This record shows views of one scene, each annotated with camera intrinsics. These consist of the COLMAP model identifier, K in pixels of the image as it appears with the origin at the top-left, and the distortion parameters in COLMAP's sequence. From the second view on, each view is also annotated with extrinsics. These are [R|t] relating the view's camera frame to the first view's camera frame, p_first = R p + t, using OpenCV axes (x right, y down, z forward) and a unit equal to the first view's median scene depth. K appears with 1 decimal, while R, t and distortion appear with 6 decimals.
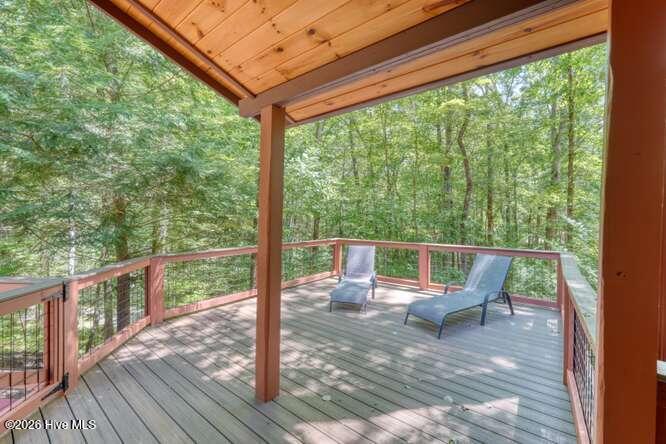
lens RADIAL K [[282.3, 0, 331.4], [0, 282.3, 221.5], [0, 0, 1]] dist [-0.003862, 0.002680]
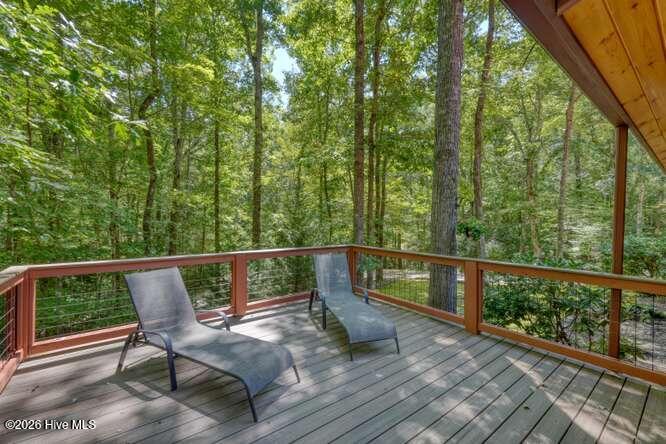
lens RADIAL K [[282.3, 0, 331.9], [0, 282.3, 220.9], [0, 0, 1]] dist [-0.003862, 0.002680]
pose [[0.244273, -0.013169, 0.969617, -0.650823], [0.004383, 0.999913, 0.012476, -0.020527], [-0.969697, 0.001203, 0.244309, 1.198767]]
